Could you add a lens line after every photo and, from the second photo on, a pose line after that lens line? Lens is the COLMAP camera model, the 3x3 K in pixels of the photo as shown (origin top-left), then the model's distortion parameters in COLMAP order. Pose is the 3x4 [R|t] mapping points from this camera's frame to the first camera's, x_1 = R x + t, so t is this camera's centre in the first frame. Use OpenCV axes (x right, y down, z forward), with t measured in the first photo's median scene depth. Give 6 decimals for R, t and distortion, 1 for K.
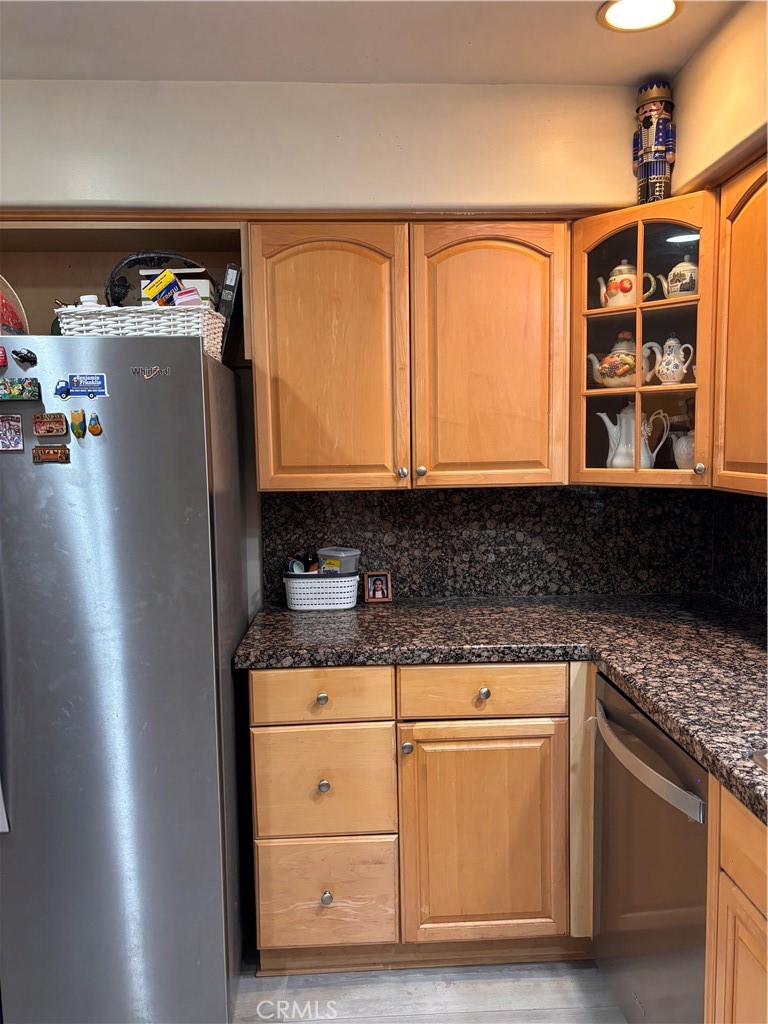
lens RADIAL K [[774.3, 0, 382.9], [0, 774.3, 508.8], [0, 0, 1]] dist [0.043869, -0.036191]
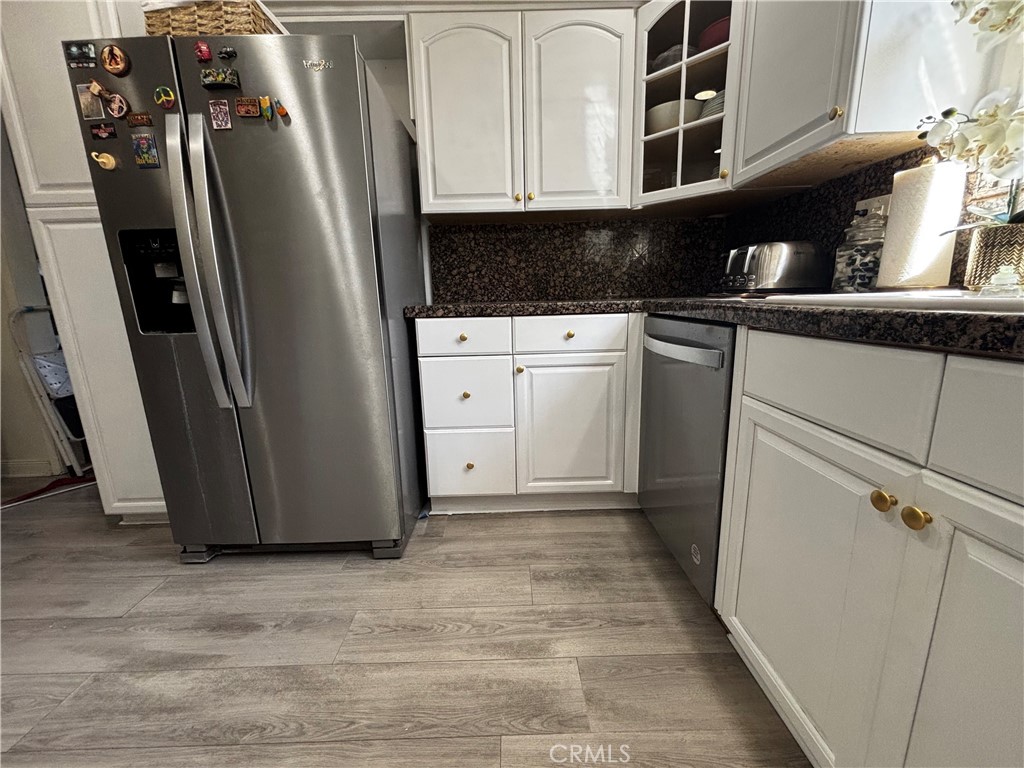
lens RADIAL K [[414.0, 0, 512.9], [0, 414.0, 386.0], [0, 0, 1]] dist [0.005826, -0.001342]
pose [[0.999565, -0.007749, -0.028451, 0.039213], [0.011561, 0.990595, 0.136338, 0.222720], [0.027127, -0.136607, 0.990254, 0.184287]]
